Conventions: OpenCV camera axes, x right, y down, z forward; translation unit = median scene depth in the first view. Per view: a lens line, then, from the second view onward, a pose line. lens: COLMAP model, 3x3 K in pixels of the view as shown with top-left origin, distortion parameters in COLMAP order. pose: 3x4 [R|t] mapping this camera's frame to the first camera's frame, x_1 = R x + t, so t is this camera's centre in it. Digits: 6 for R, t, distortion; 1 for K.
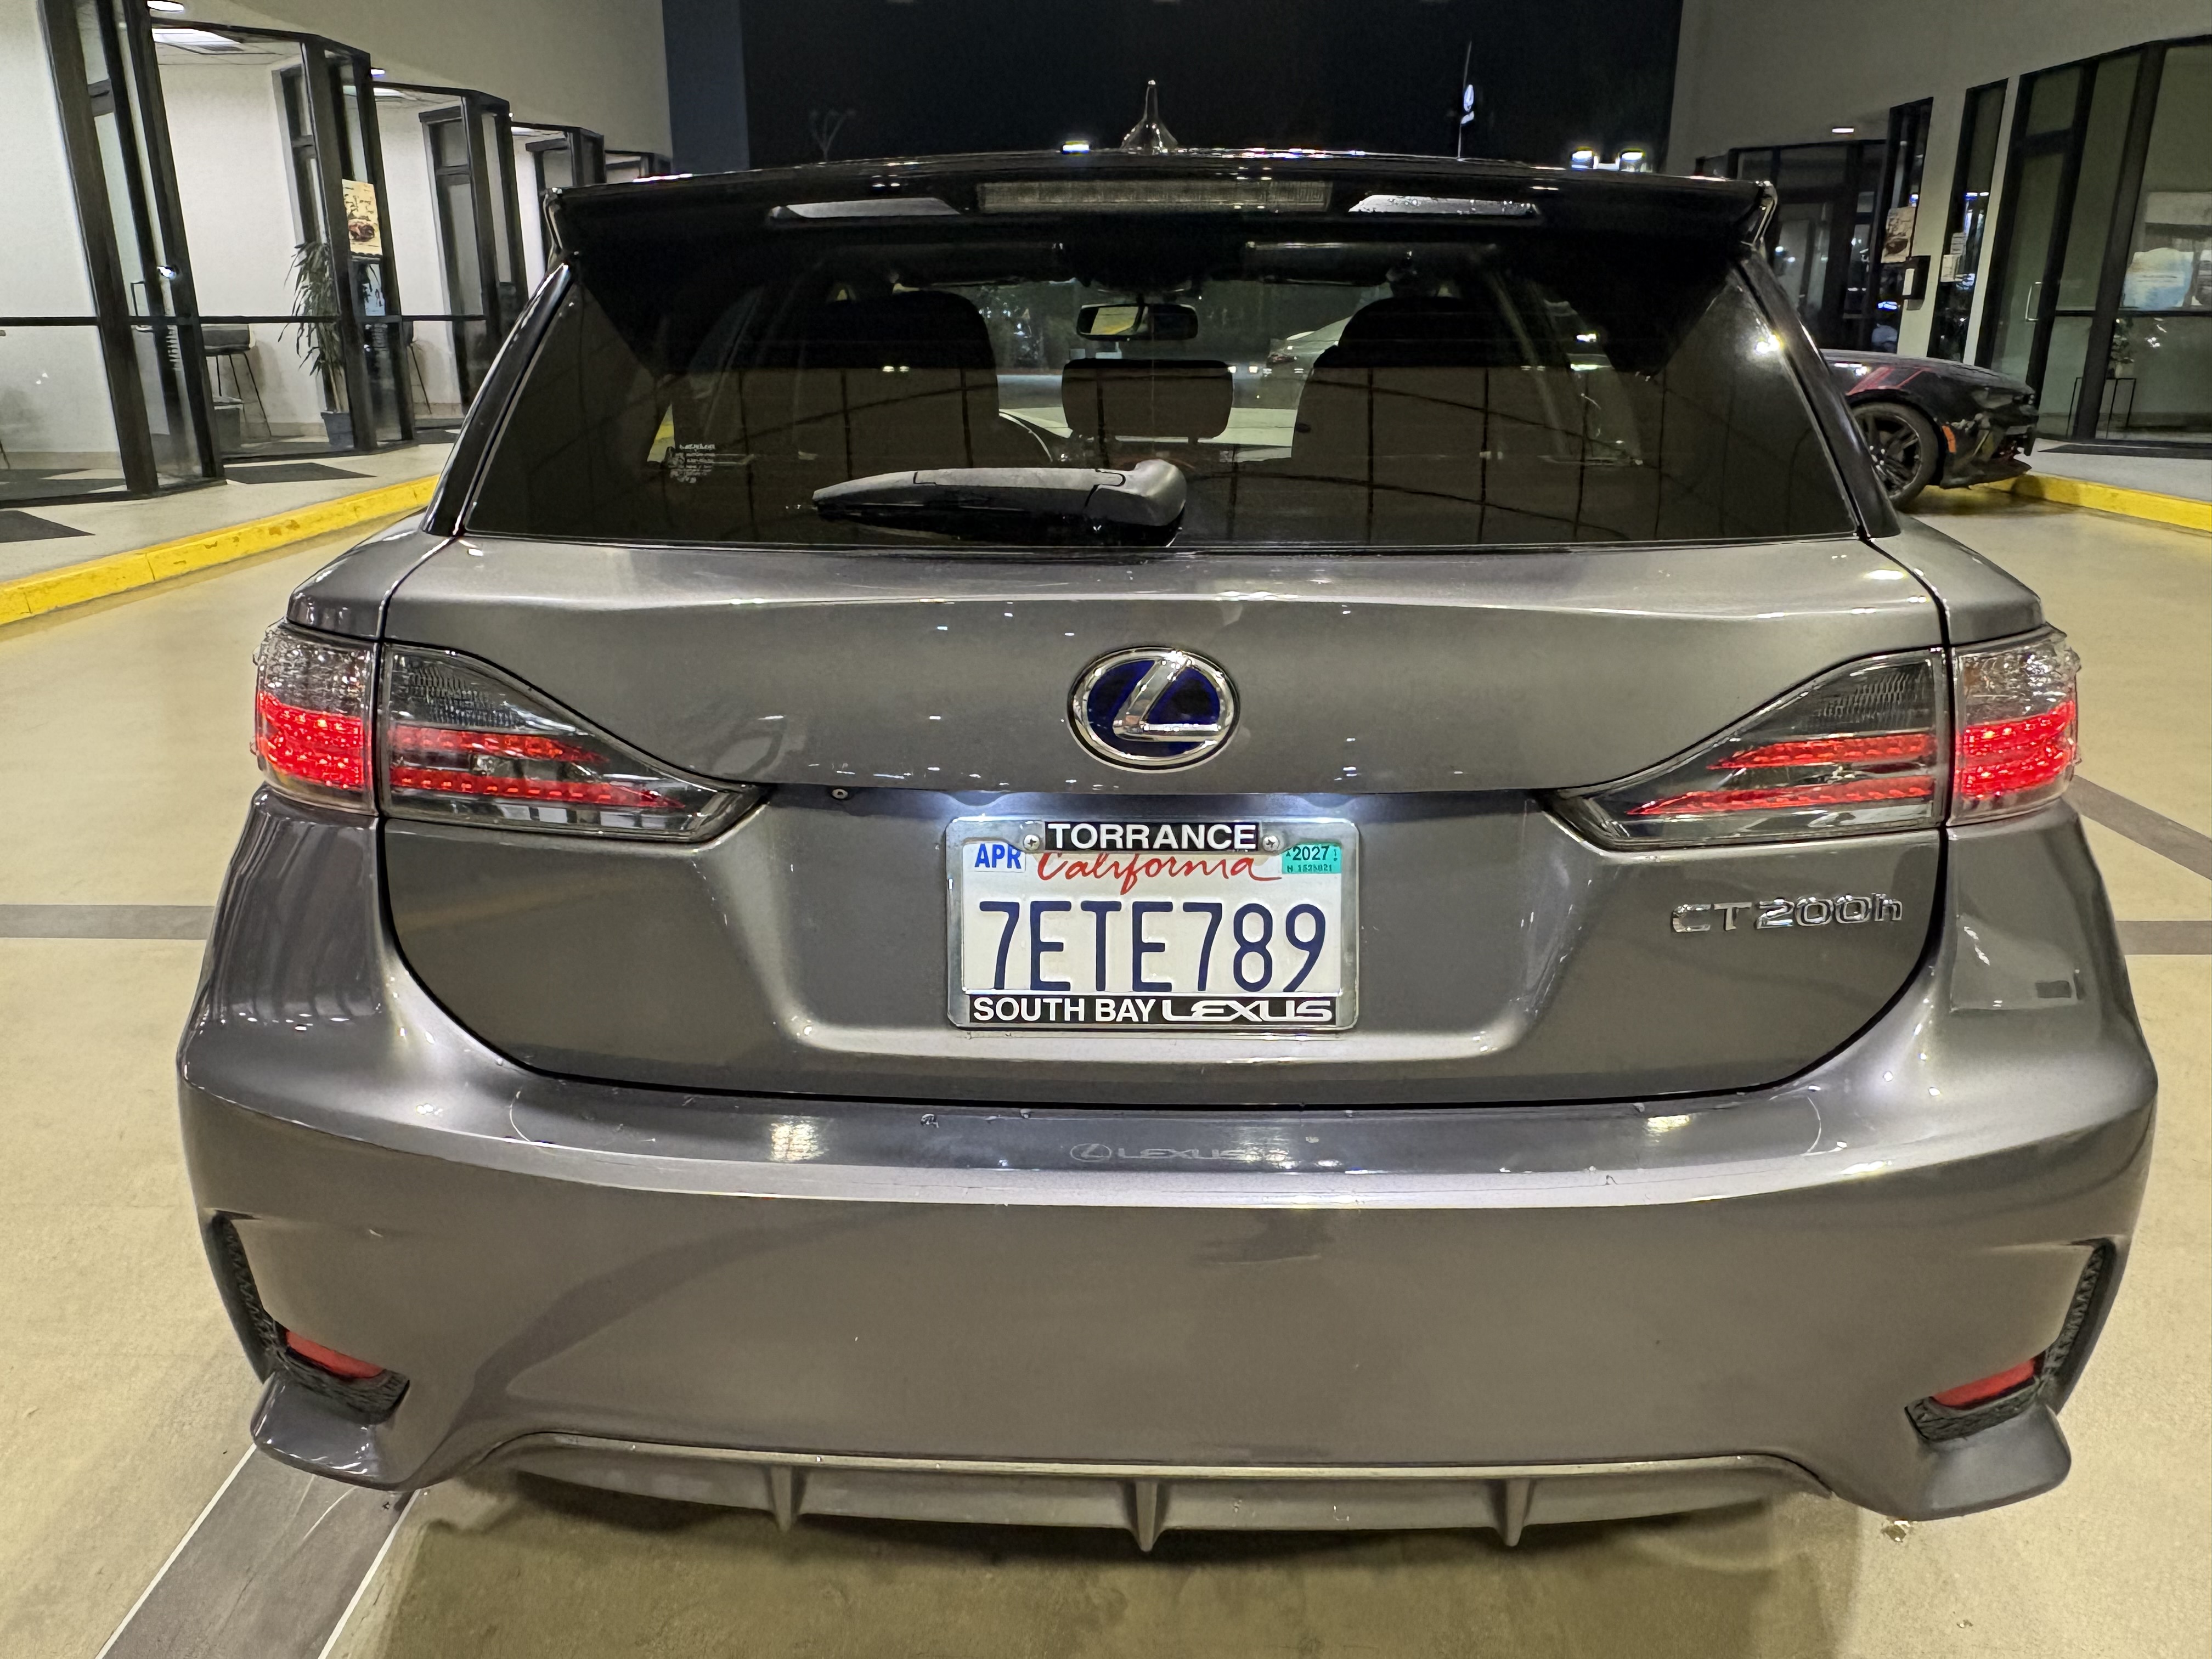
lens RADIAL K [[1617.8, 0, 1088.8], [0, 1617.8, 834.2], [0, 0, 1]] dist [-0.003329, -0.000456]
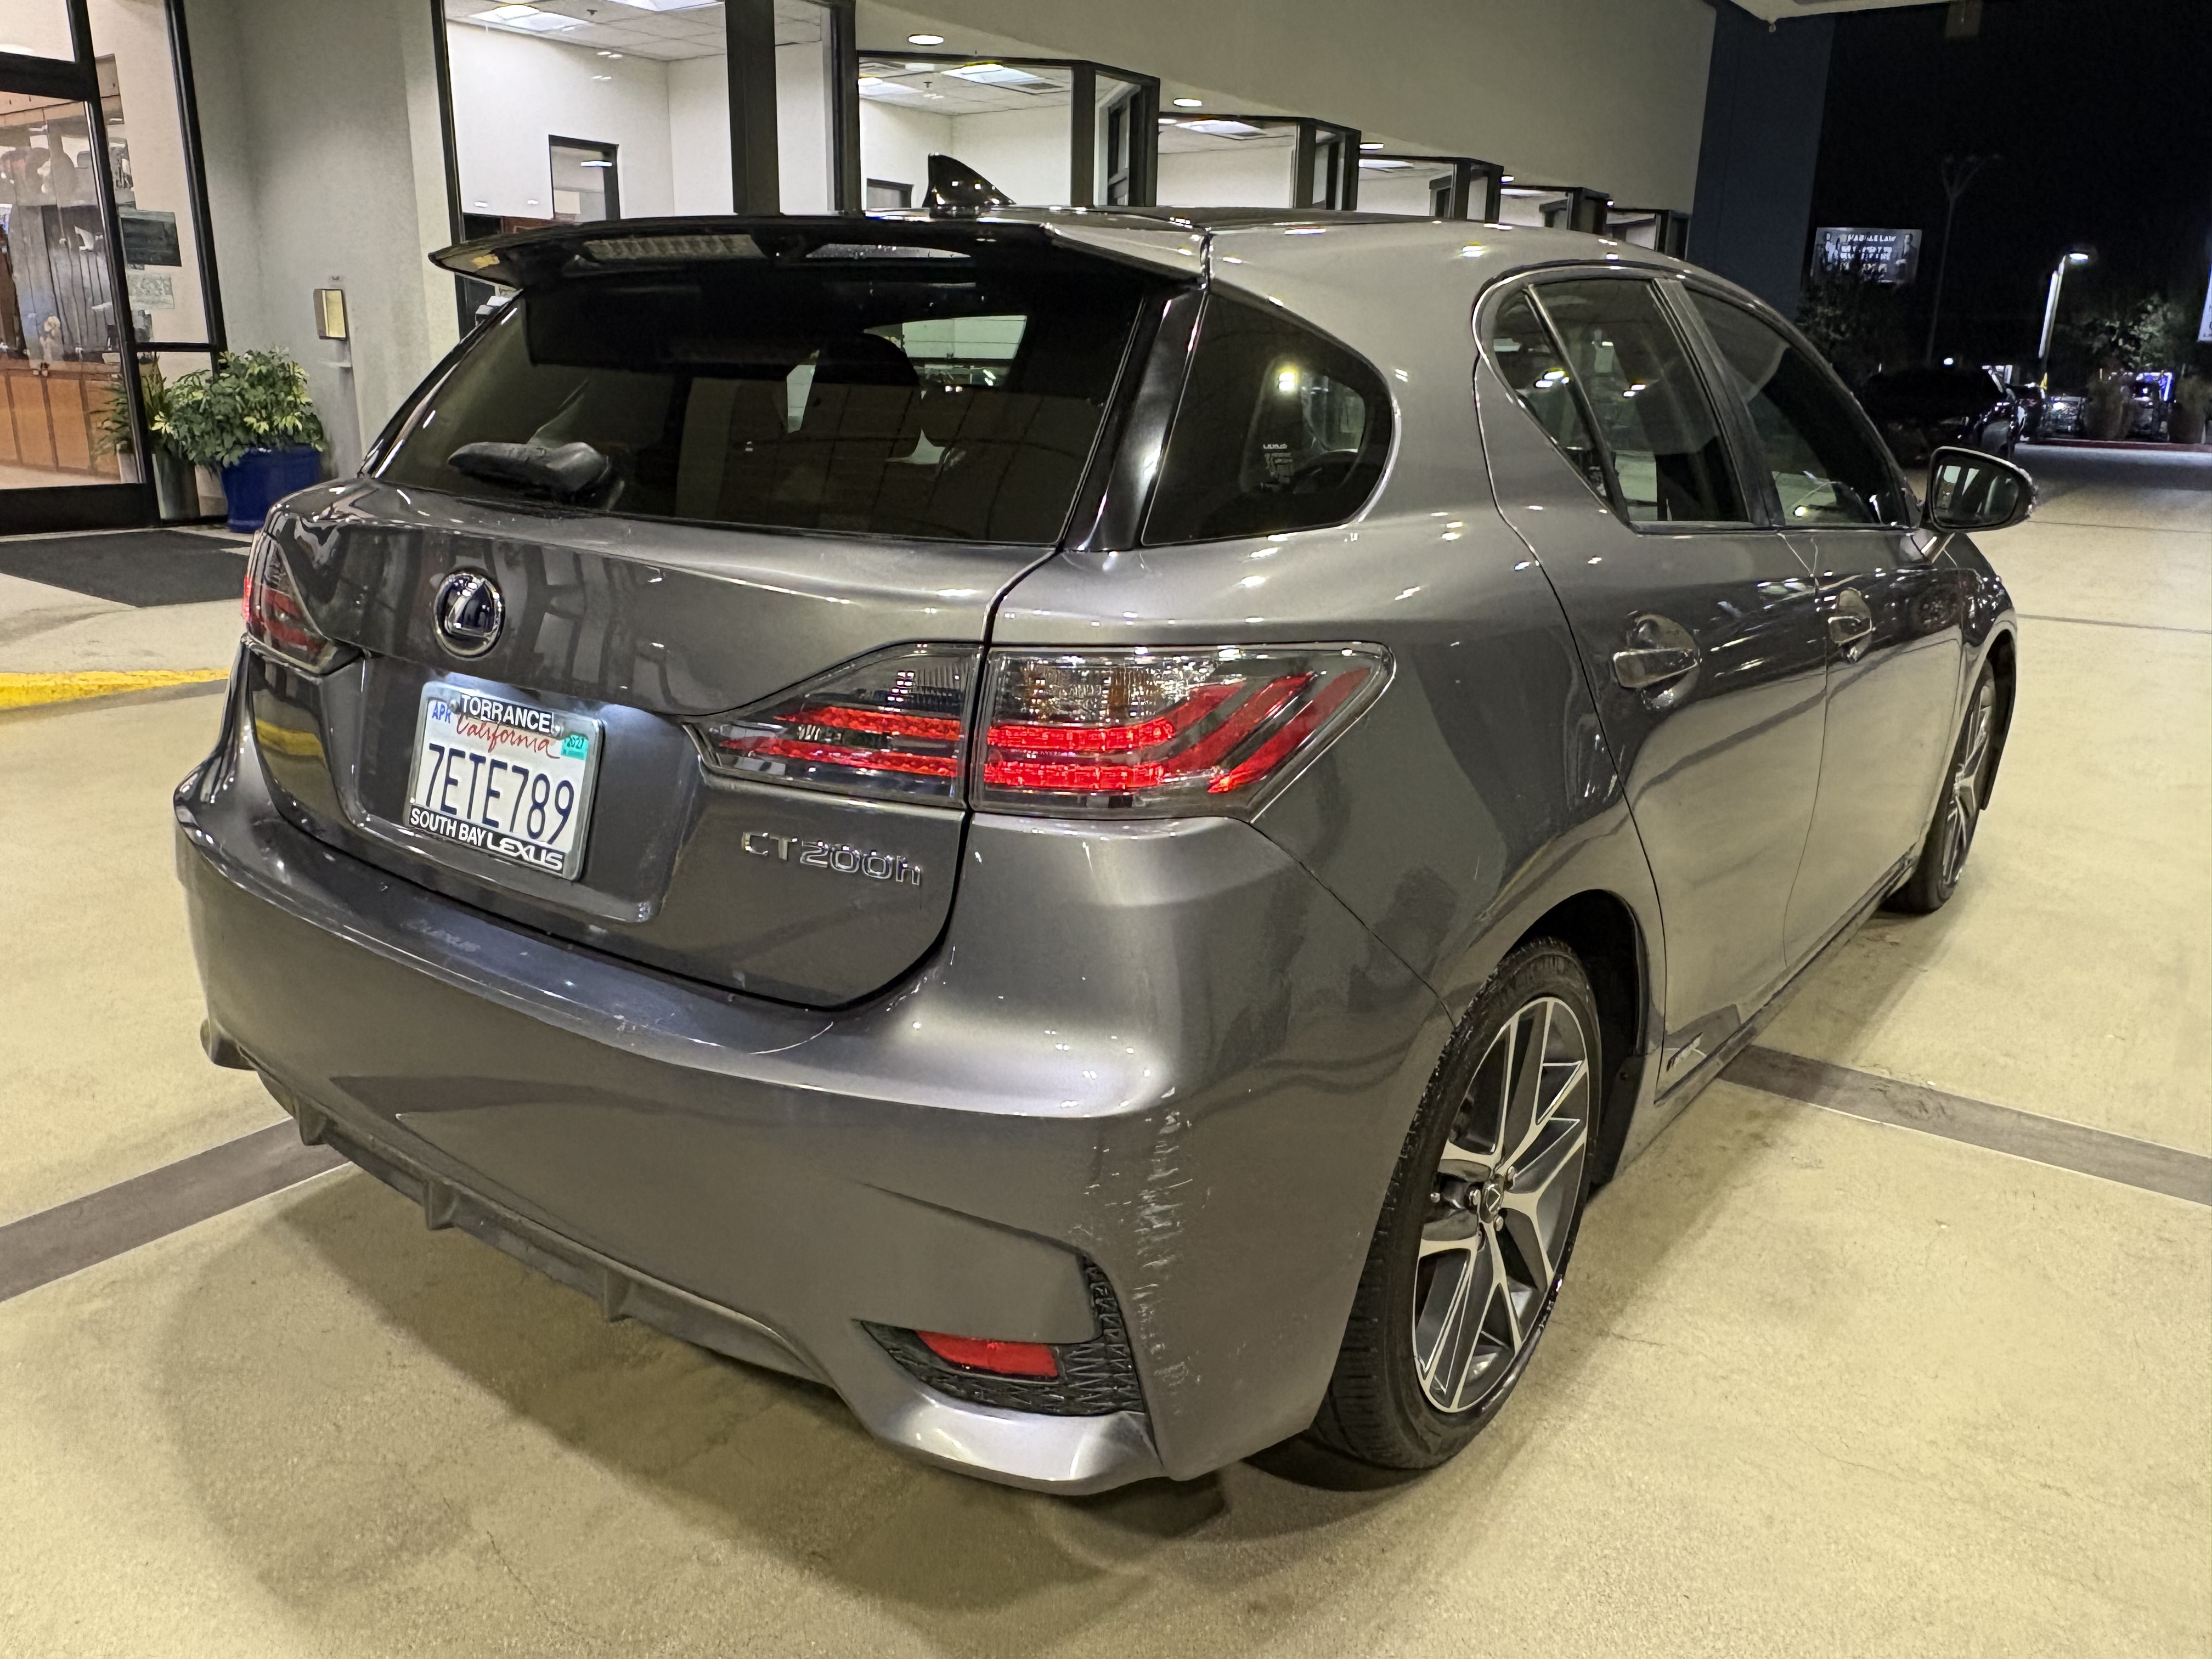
lens RADIAL K [[1617.8, 0, 1091.3], [0, 1617.8, 822.3], [0, 0, 1]] dist [-0.003329, -0.000456]
pose [[0.809153, 0.179237, -0.559595, 1.216785], [-0.200224, 0.979451, 0.024199, -0.040584], [0.552433, 0.092464, 0.828413, 0.148656]]
